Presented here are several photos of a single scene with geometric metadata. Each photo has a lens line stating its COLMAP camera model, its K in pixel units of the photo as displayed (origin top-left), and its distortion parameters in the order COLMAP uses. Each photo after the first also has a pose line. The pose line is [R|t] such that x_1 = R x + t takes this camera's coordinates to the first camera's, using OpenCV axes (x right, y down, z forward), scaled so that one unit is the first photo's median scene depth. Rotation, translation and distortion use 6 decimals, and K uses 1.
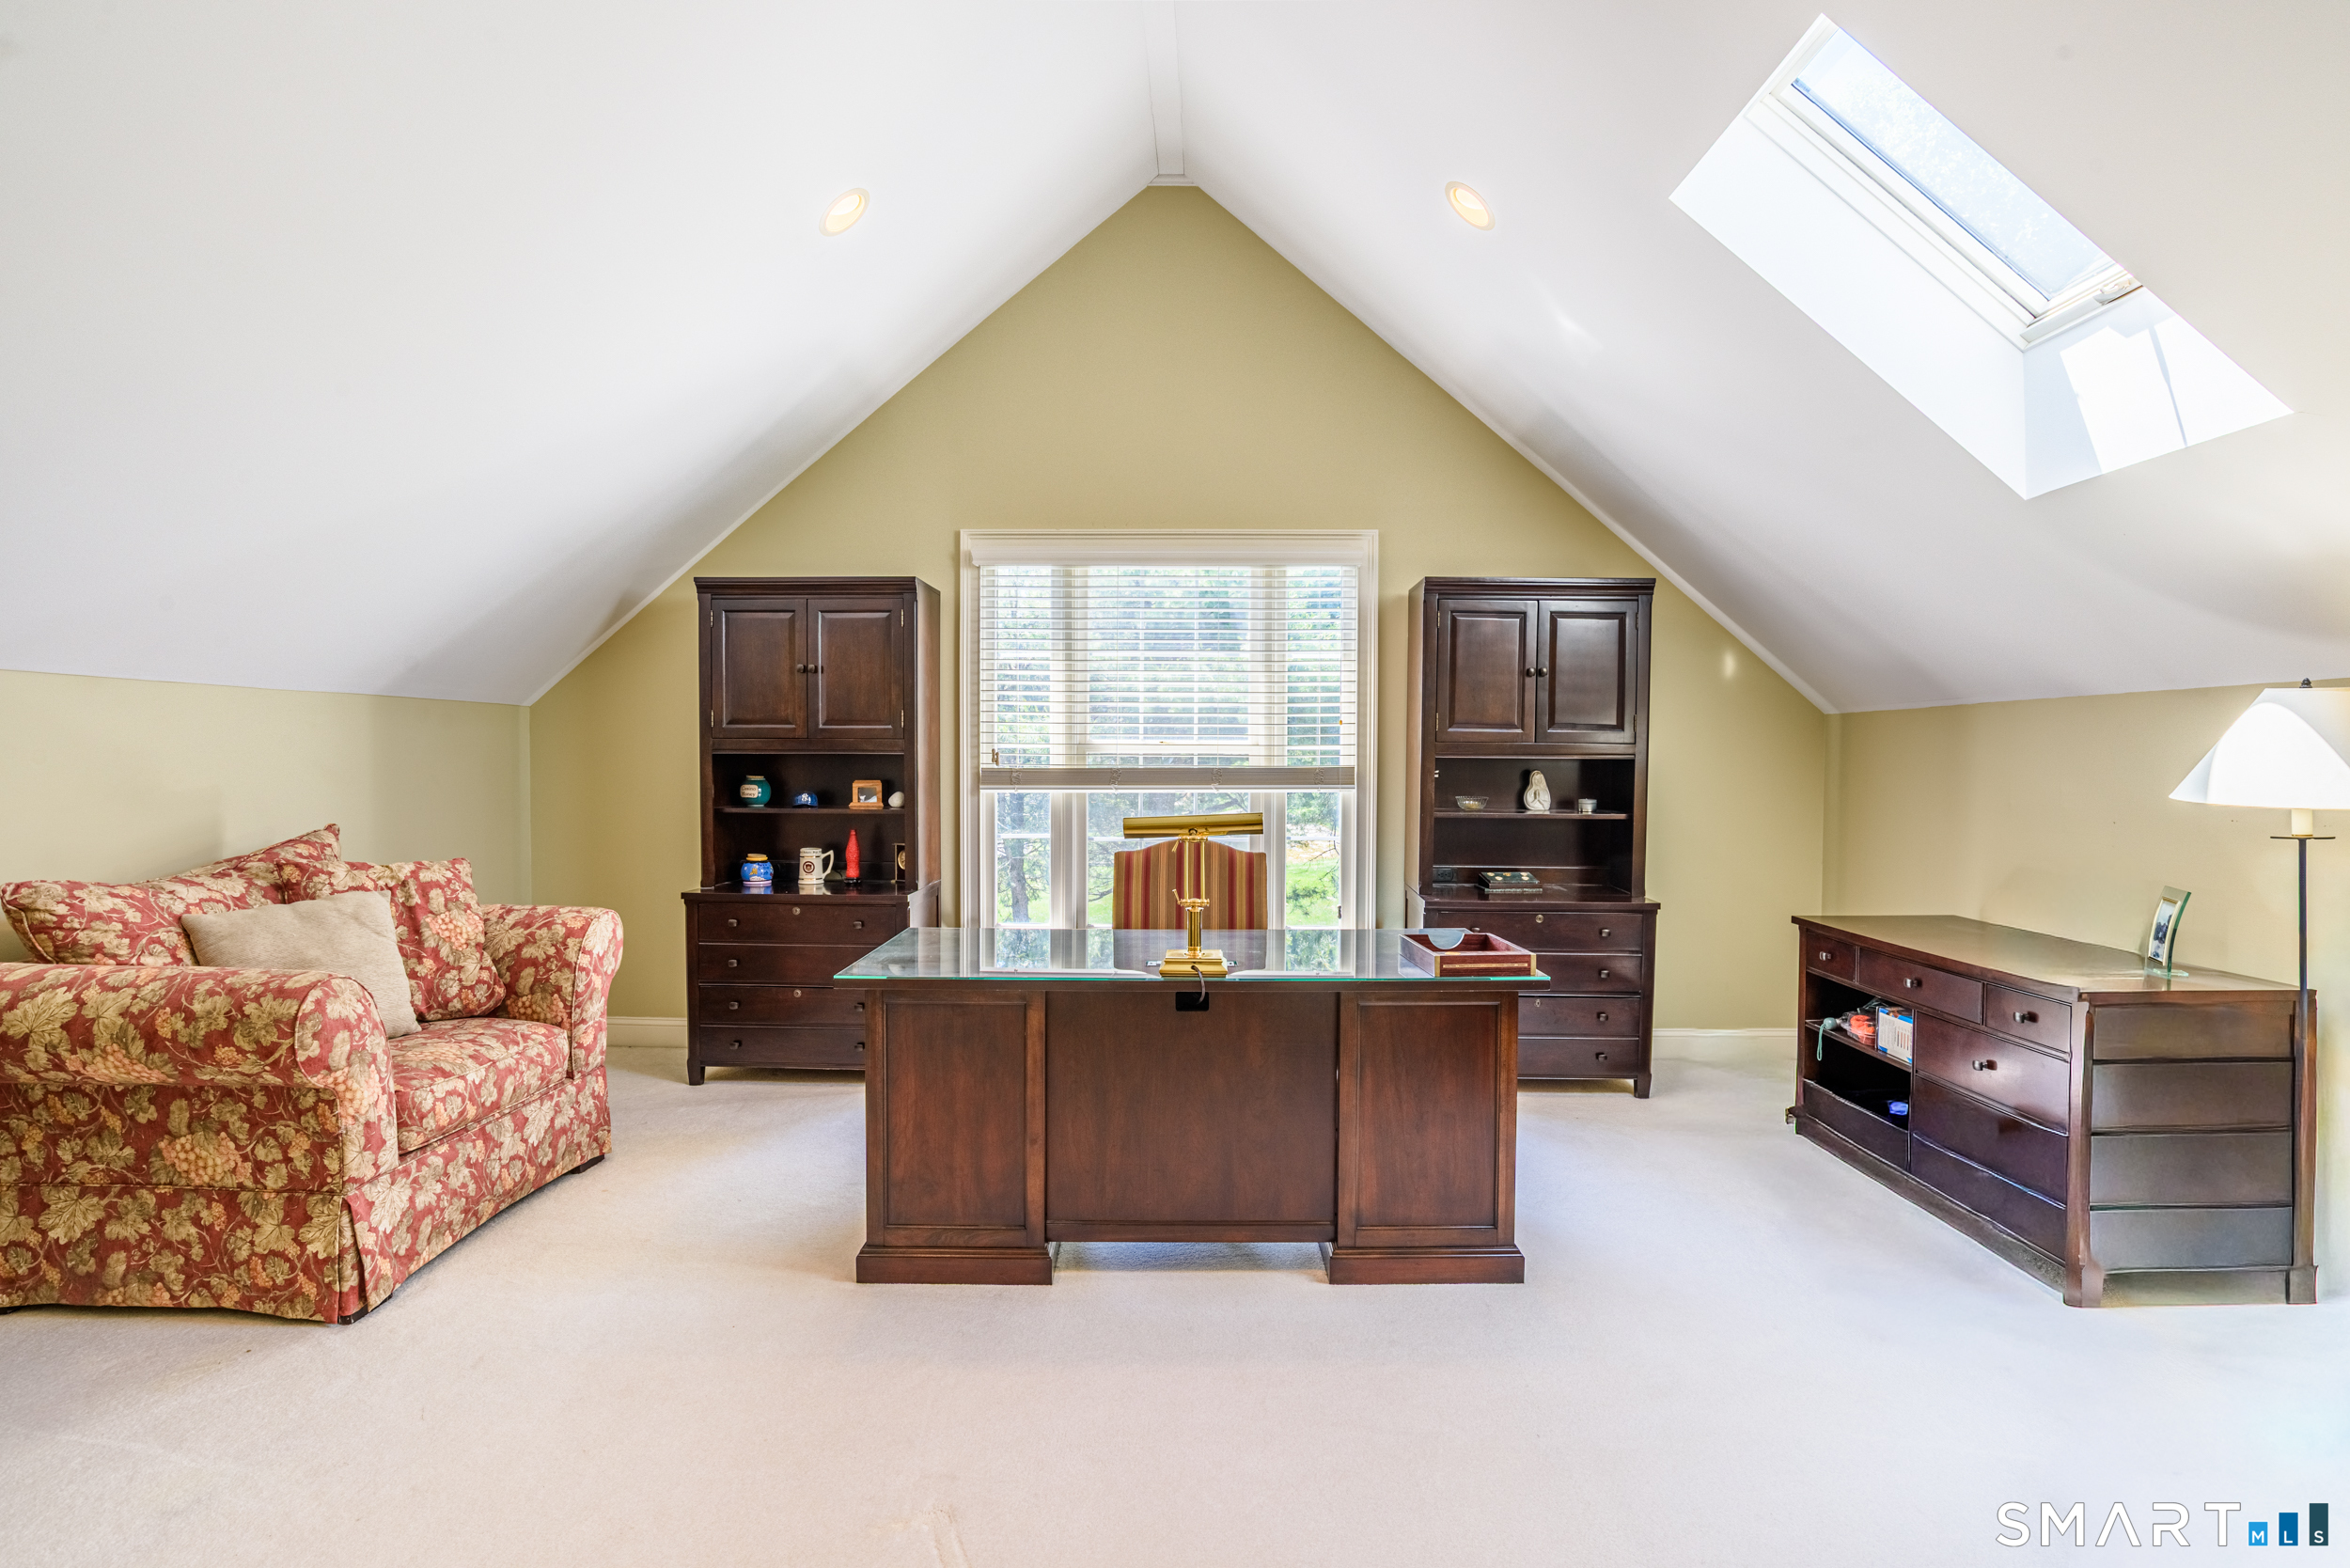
lens RADIAL K [[1203.7, 0, 1175.7], [0, 1203.7, 781.7], [0, 0, 1]] dist [0.001086, 0.000128]
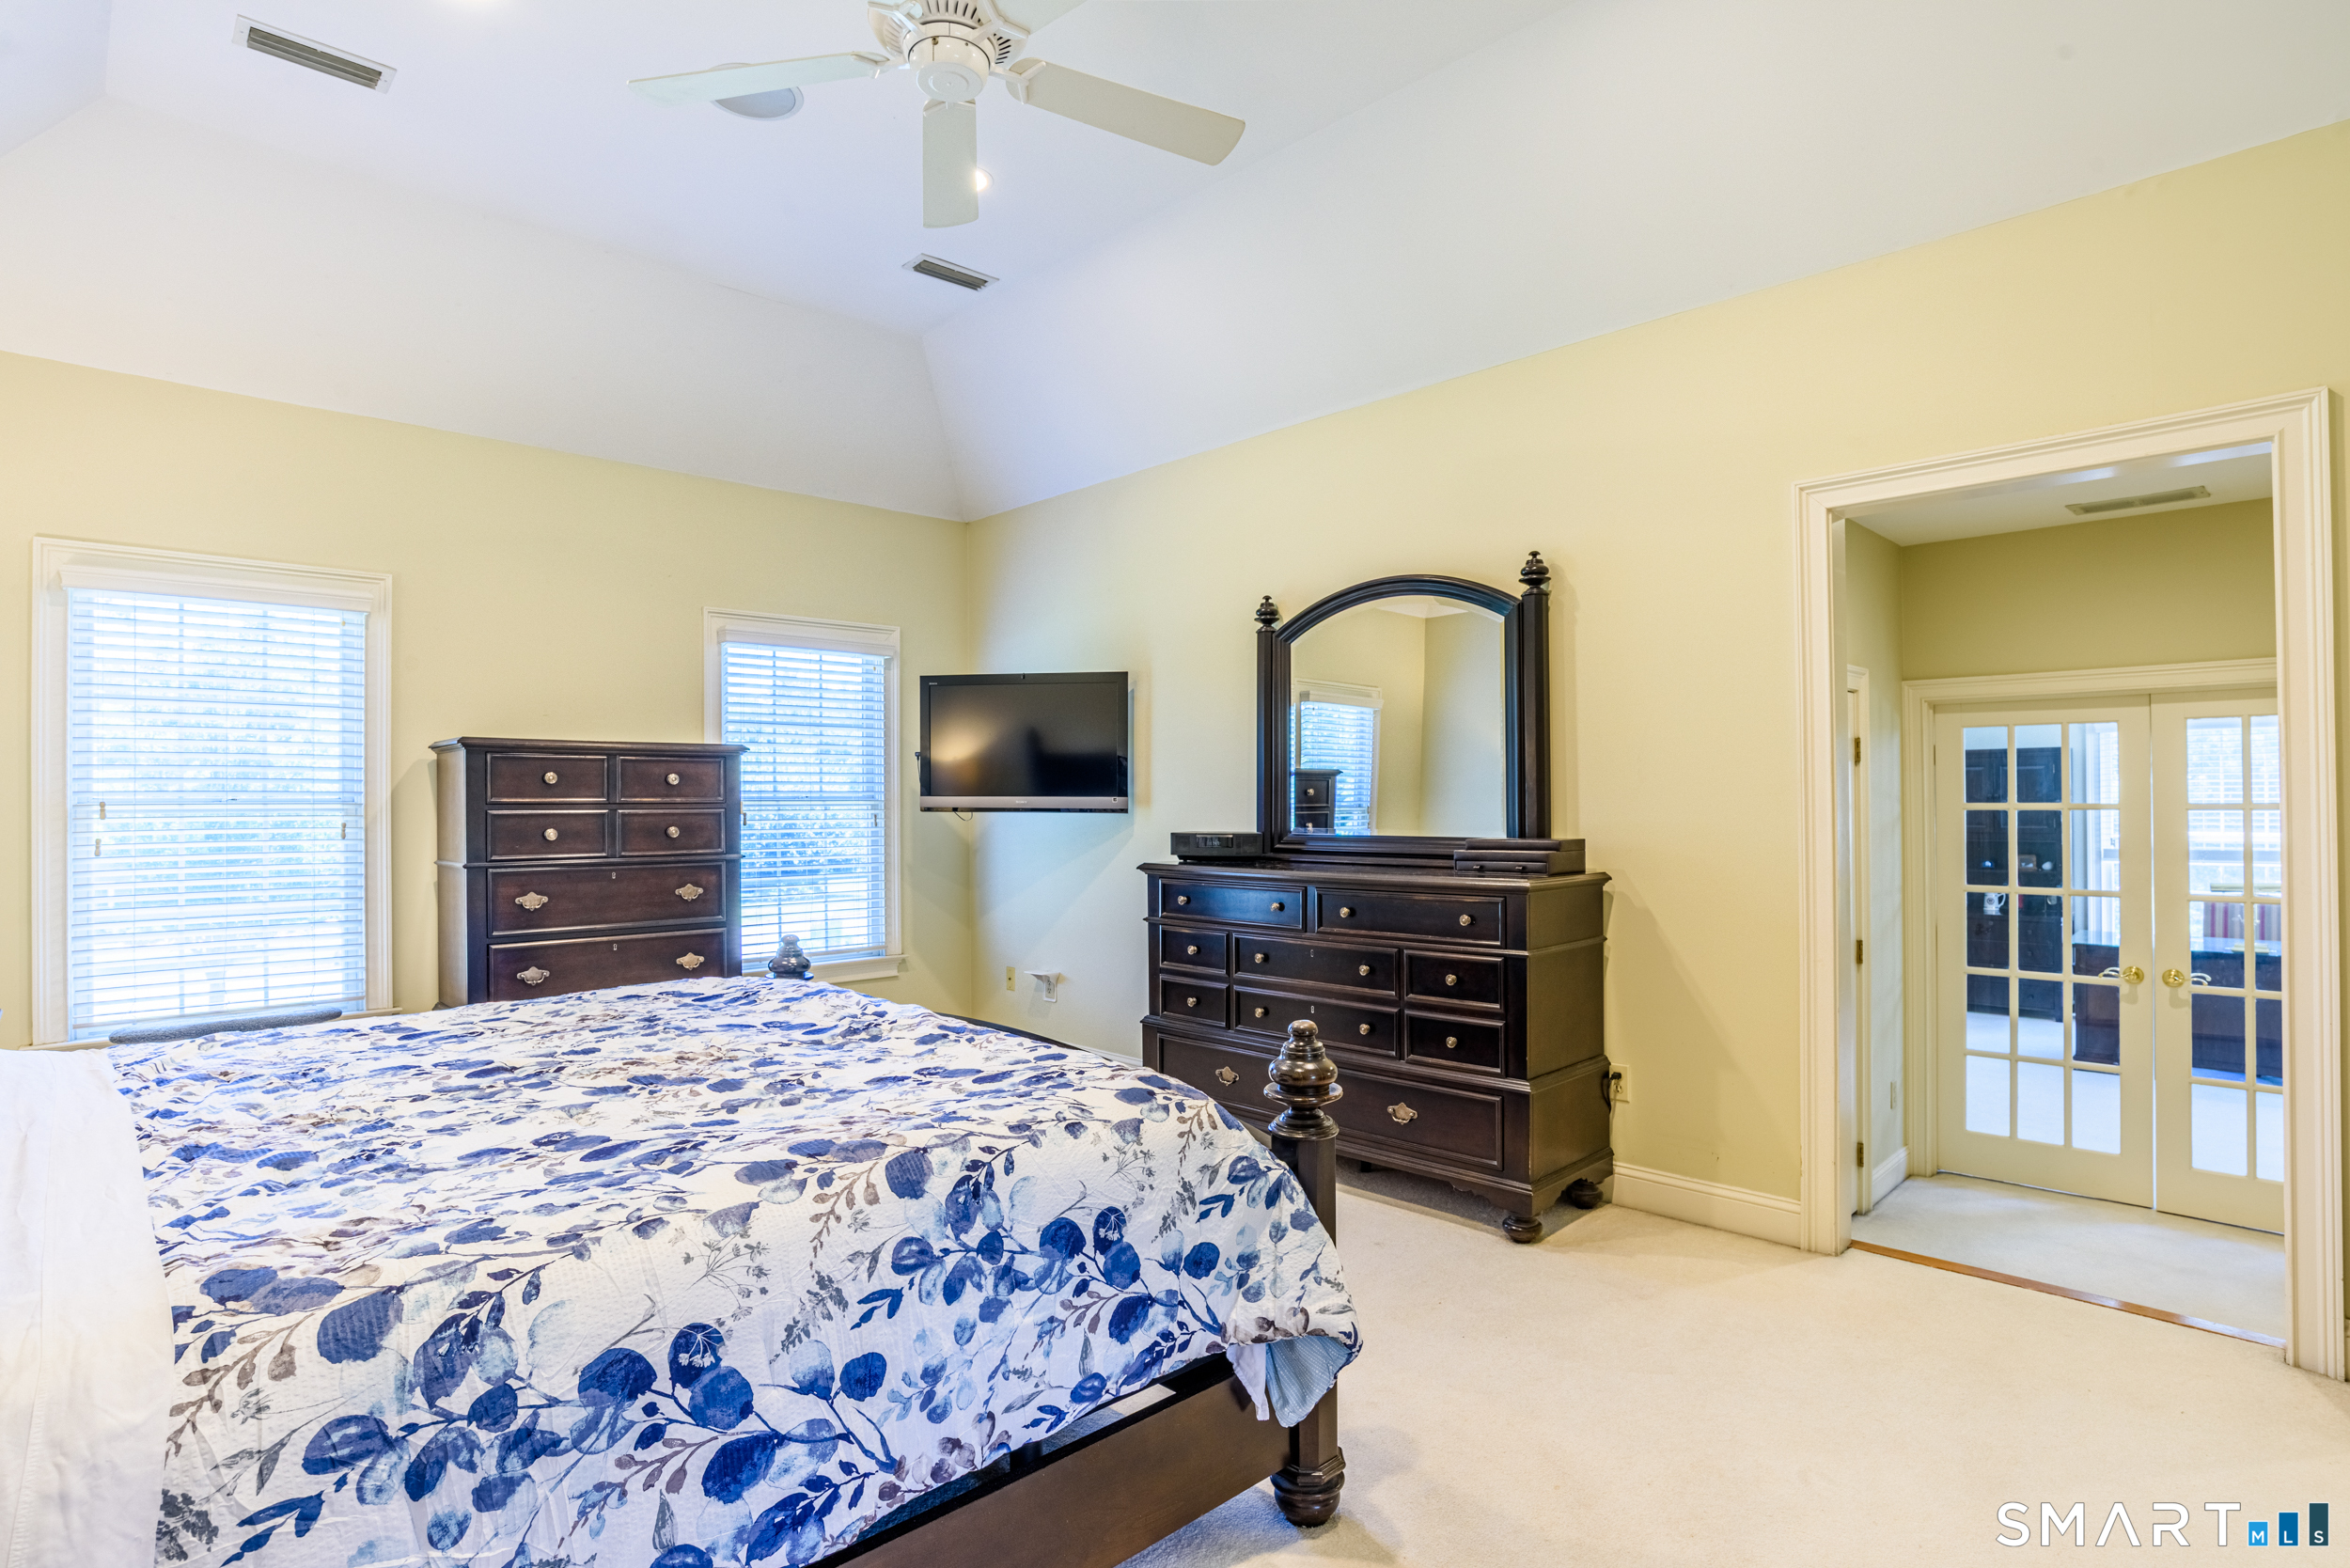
lens RADIAL K [[1203.7, 0, 1174.3], [0, 1203.7, 792.3], [0, 0, 1]] dist [0.001086, 0.000128]
pose [[0.687947, -0.006630, -0.725731, 0.202583], [-0.011905, 0.999721, -0.020419, -0.045643], [0.725663, 0.022687, 0.687676, -1.316025]]
